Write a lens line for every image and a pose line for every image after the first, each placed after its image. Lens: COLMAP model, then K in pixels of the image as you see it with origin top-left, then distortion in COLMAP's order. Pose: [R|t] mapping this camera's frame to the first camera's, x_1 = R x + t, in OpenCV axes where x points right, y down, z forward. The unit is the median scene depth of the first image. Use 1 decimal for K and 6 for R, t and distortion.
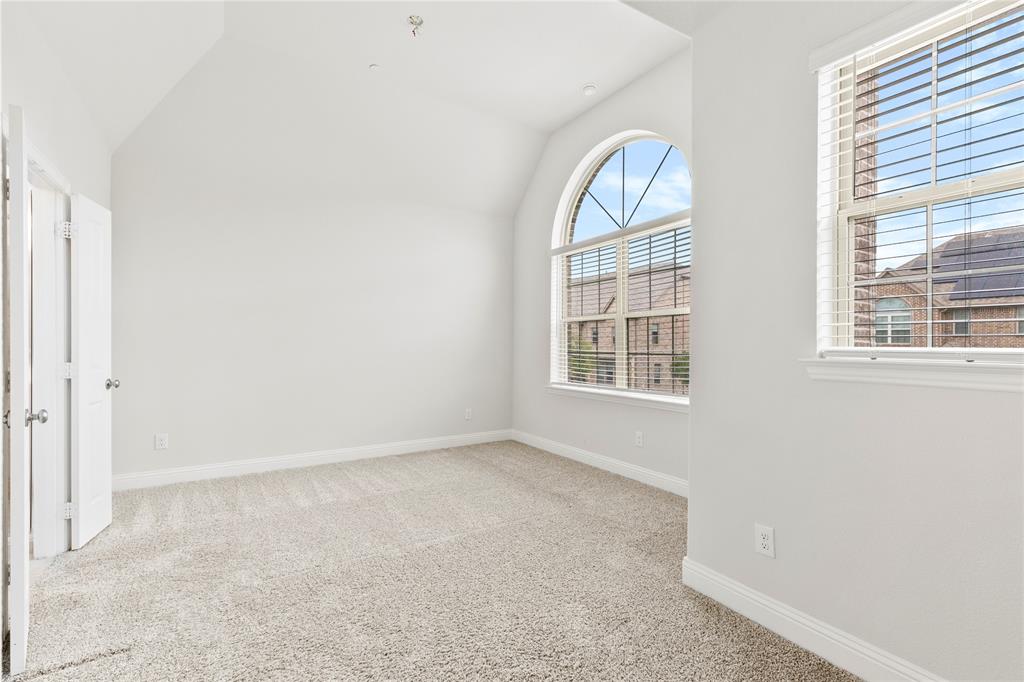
lens RADIAL K [[455.4, 0, 506.0], [0, 455.4, 340.0], [0, 0, 1]] dist [0.000258, -0.000597]
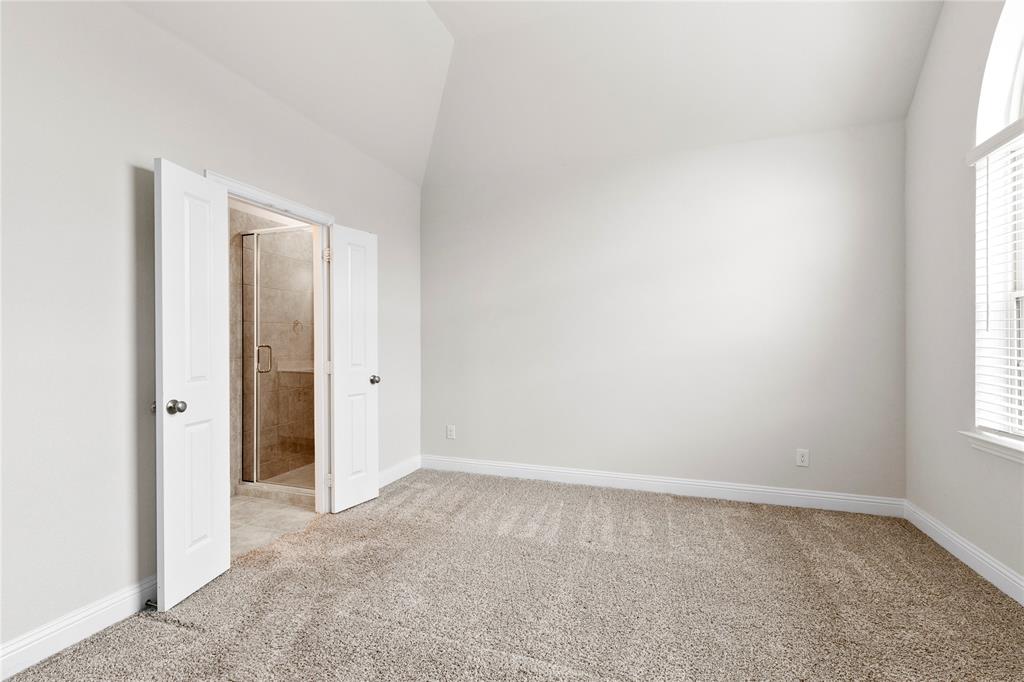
lens RADIAL K [[455.4, 0, 508.6], [0, 455.4, 336.6], [0, 0, 1]] dist [0.000258, -0.000597]
pose [[0.624500, -0.011798, -0.780936, 0.221429], [0.007740, 0.999930, -0.008916, -0.002676], [0.780986, -0.000476, 0.624548, 0.412475]]
